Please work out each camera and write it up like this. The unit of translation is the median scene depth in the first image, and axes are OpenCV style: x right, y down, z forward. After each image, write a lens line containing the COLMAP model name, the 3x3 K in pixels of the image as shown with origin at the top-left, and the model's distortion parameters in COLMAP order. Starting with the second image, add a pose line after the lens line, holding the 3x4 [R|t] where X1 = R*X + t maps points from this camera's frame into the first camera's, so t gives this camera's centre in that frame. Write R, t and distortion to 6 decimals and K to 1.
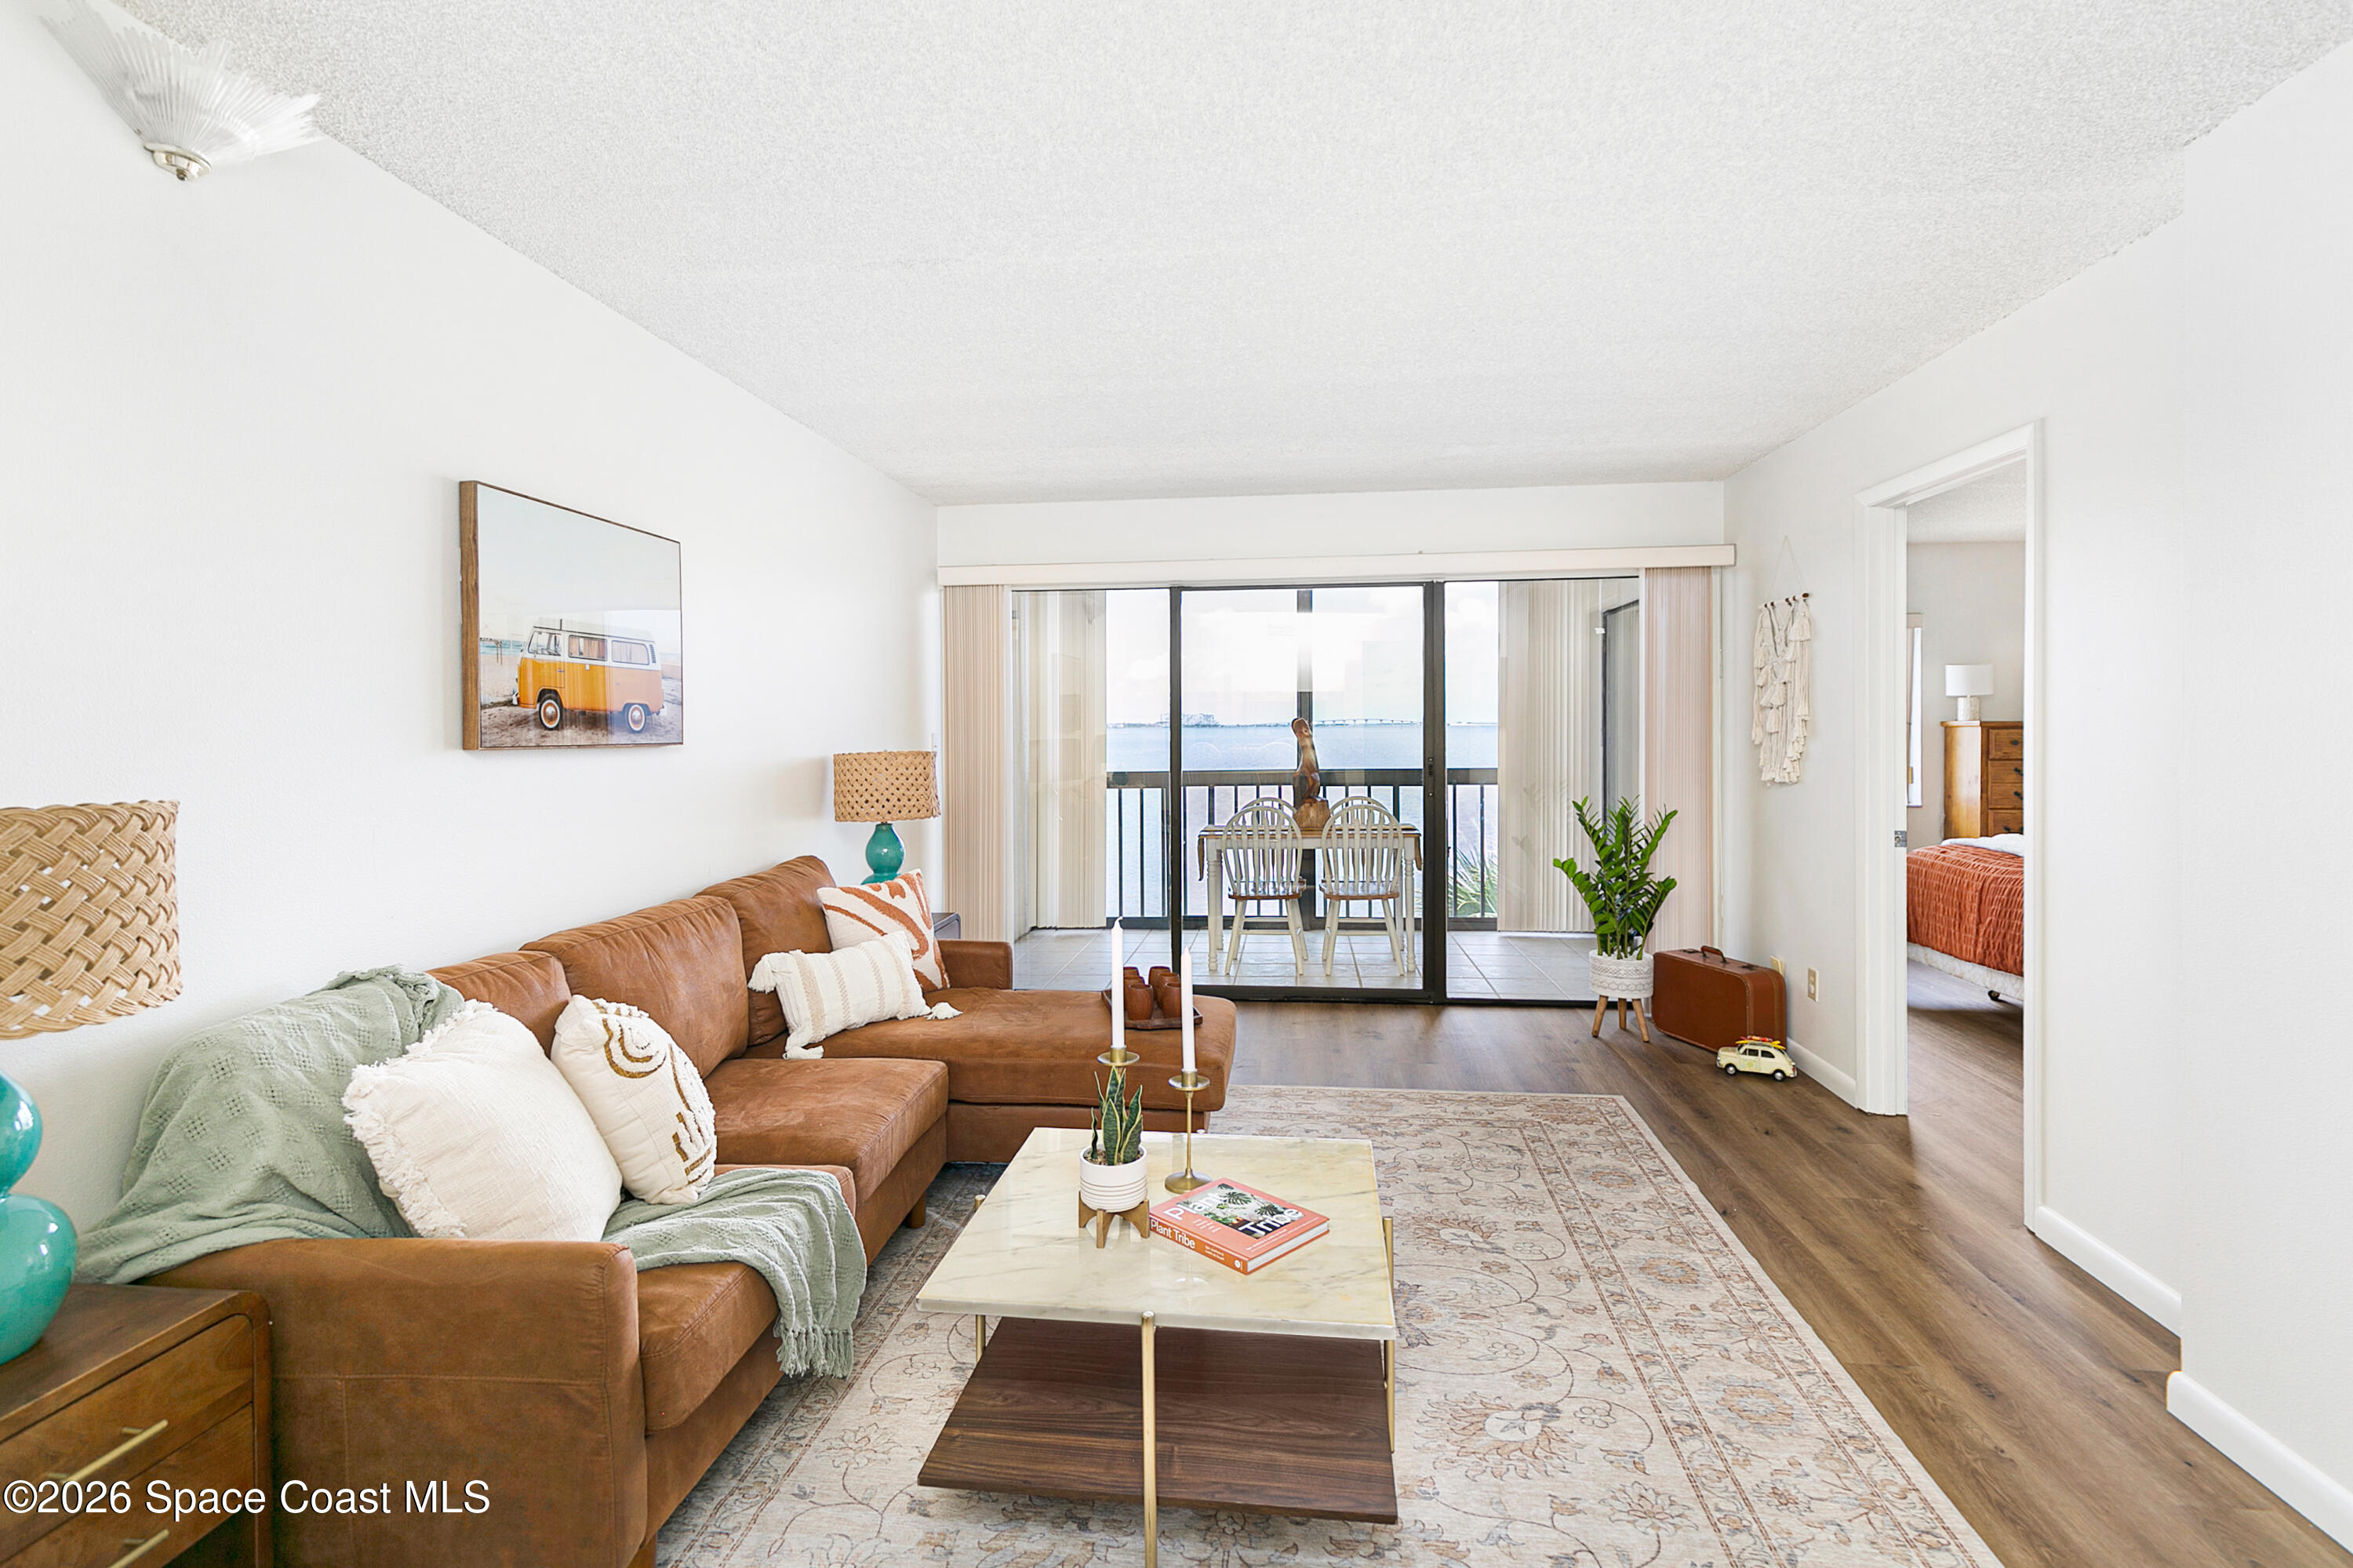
lens RADIAL K [[1100.7, 0, 1175.7], [0, 1100.7, 738.1], [0, 0, 1]] dist [0.011717, -0.000443]
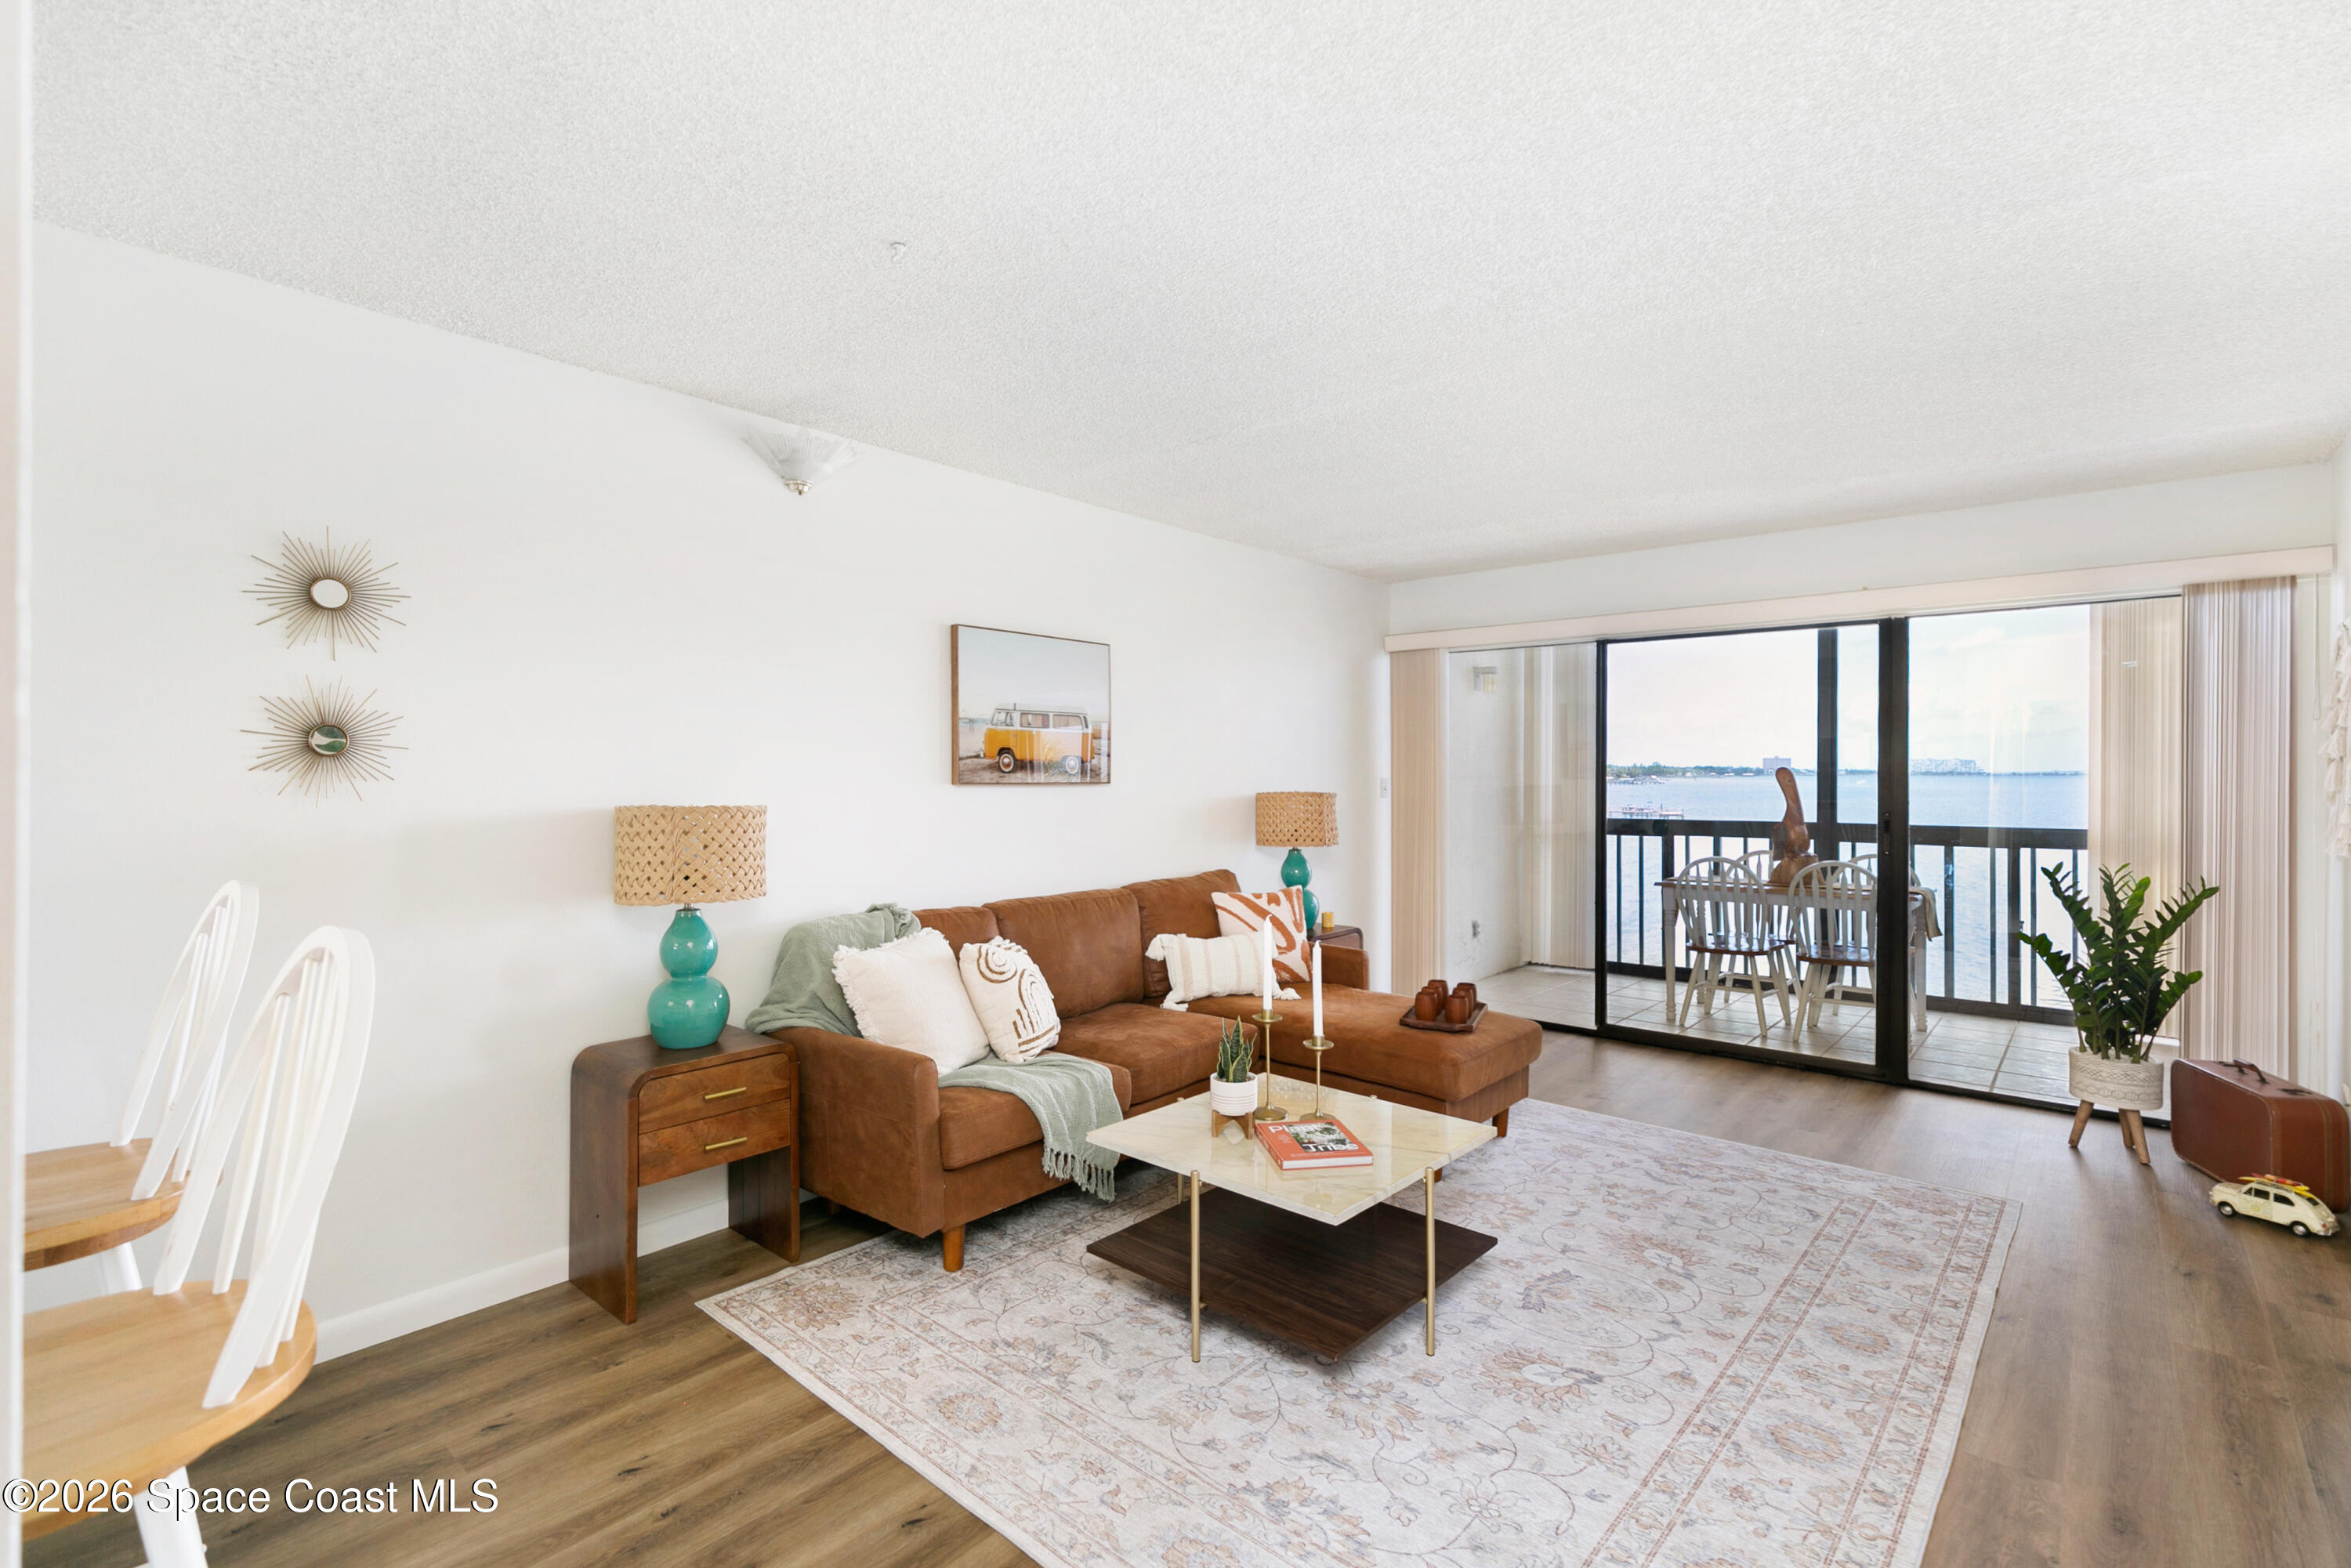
lens RADIAL K [[1073.3, 0, 1175.5], [0, 1073.3, 784.0], [0, 0, 1]] dist [0.014218, -0.001119]
pose [[0.822768, 0.015982, -0.568152, 0.433978], [-0.014784, 0.999868, 0.006716, -0.004377], [0.568185, 0.002874, 0.822896, -0.116376]]
